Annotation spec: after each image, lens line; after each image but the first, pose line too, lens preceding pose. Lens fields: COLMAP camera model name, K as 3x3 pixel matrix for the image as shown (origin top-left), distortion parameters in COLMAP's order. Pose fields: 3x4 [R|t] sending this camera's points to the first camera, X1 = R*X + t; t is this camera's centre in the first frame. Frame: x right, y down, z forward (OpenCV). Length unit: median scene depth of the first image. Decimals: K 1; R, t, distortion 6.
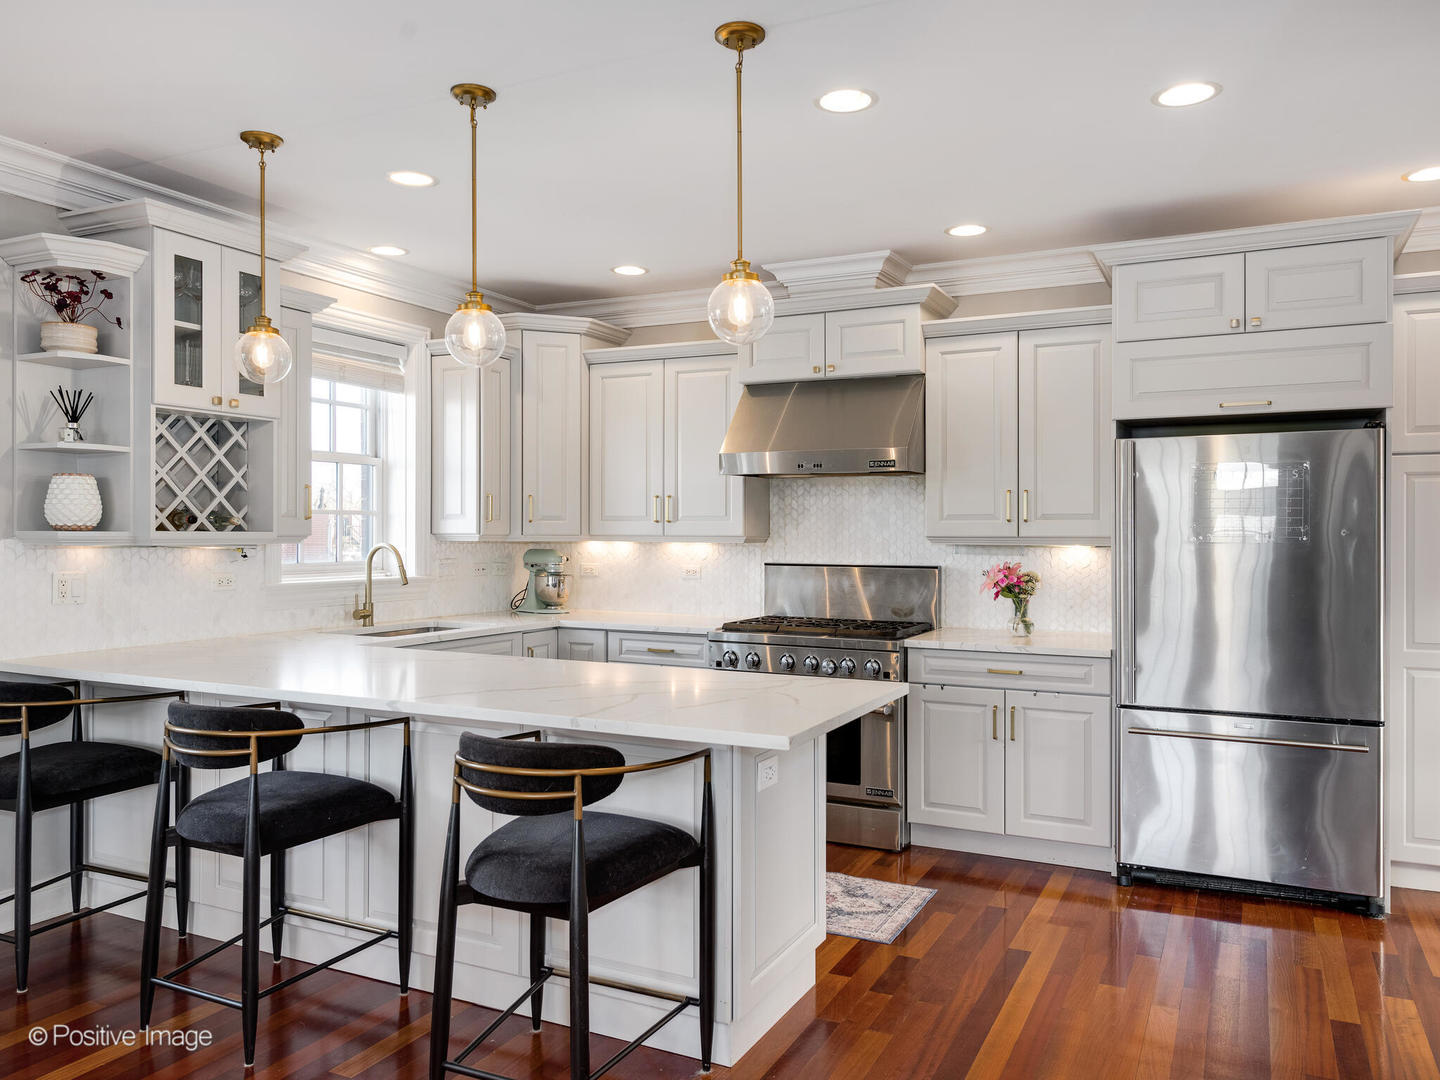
lens RADIAL K [[1066.8, 0, 718.8], [0, 1066.8, 533.7], [0, 0, 1]] dist [0.006878, -0.001587]
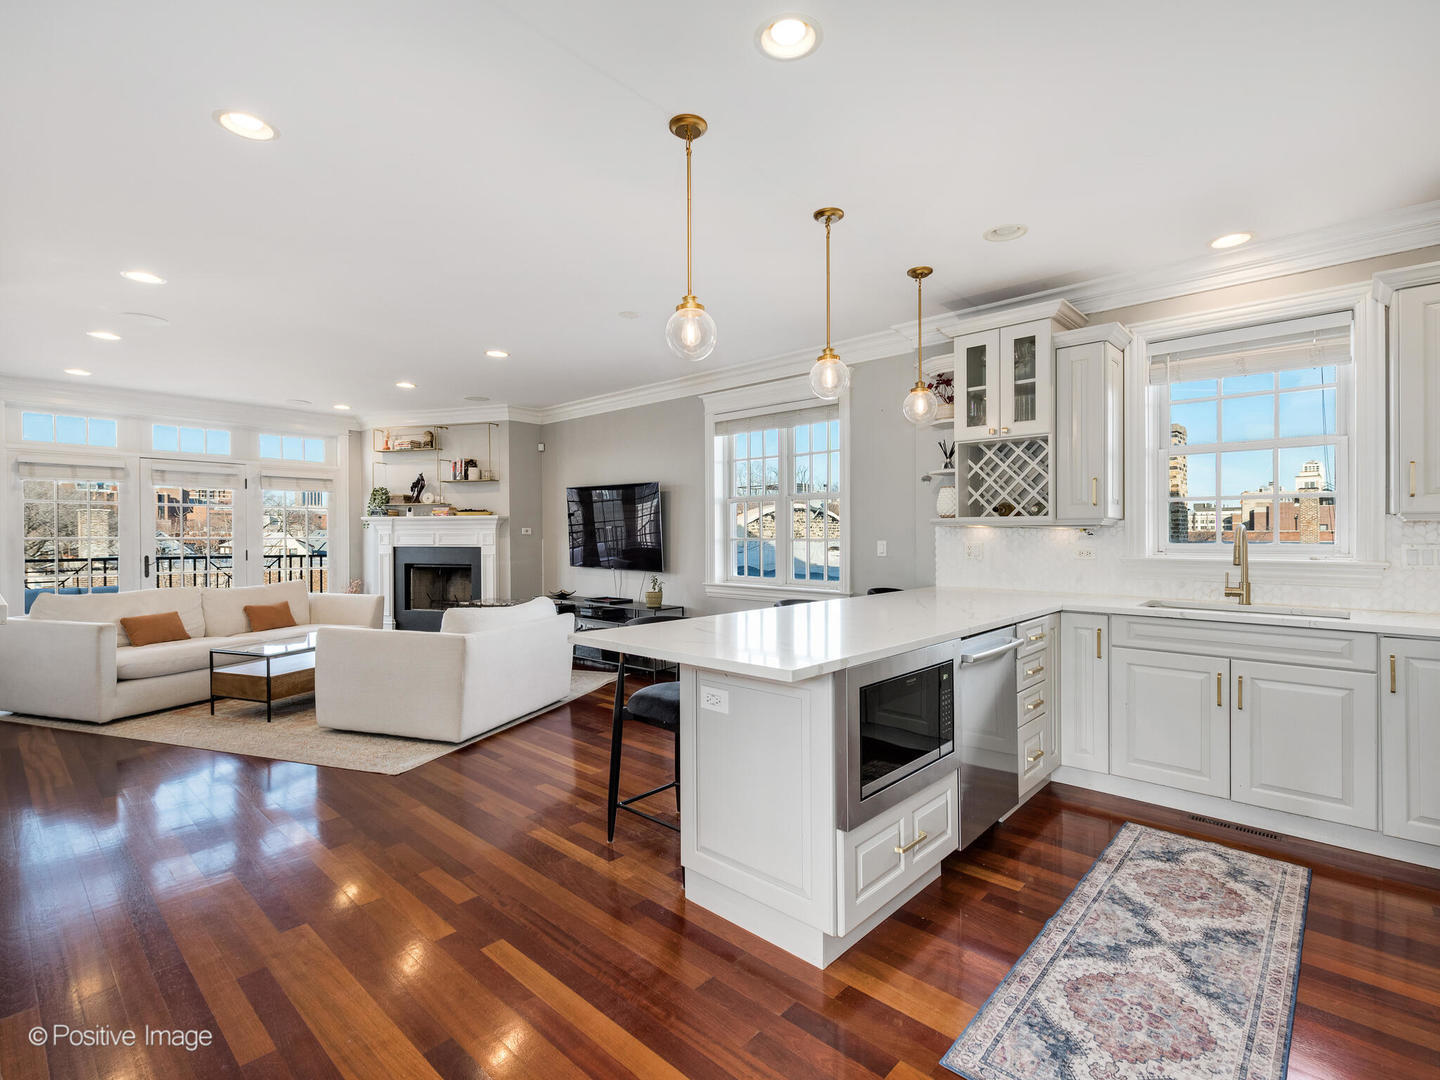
lens RADIAL K [[683.1, 0, 729.8], [0, 683.1, 540.3], [0, 0, 1]] dist [0.003175, -0.000327]
pose [[-0.272350, 0.002588, -0.962195, 0.458415], [-0.002297, 0.999992, 0.003340, 0.023416], [0.962195, 0.003119, -0.272342, 0.713045]]
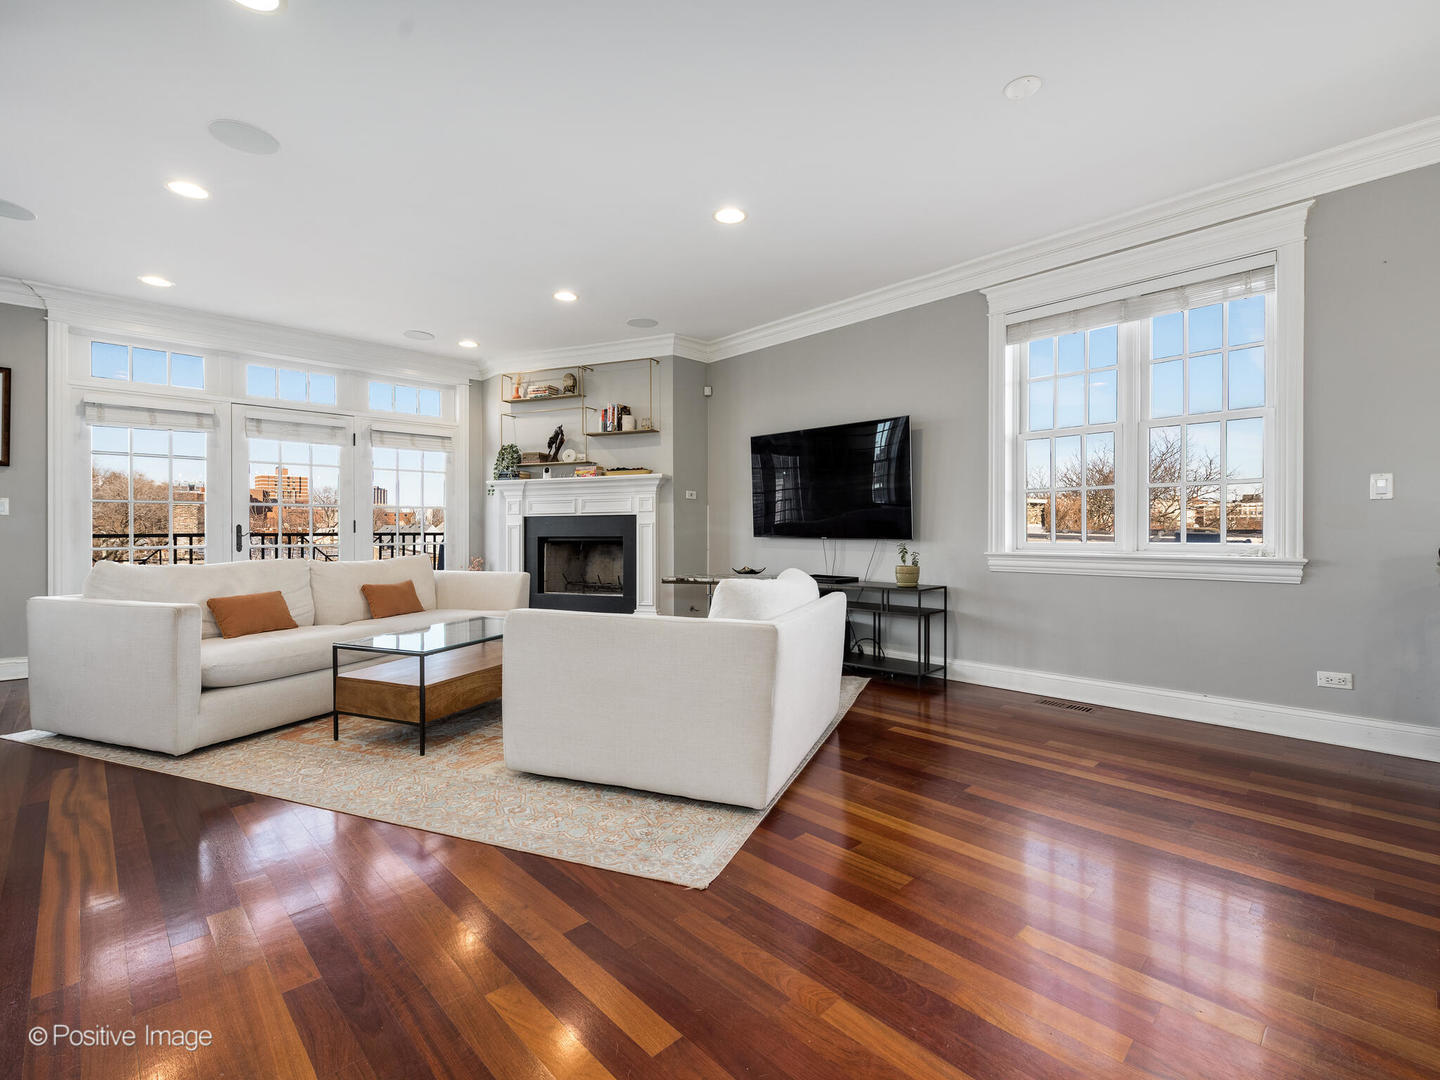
lens RADIAL K [[655.4, 0, 732.8], [0, 655.4, 528.4], [0, 0, 1]] dist [0.003531, -0.000202]
pose [[-0.324258, -0.005488, -0.945953, 0.192478], [0.002272, 0.999976, -0.006580, 0.078583], [0.945966, -0.004283, -0.324238, 0.299279]]
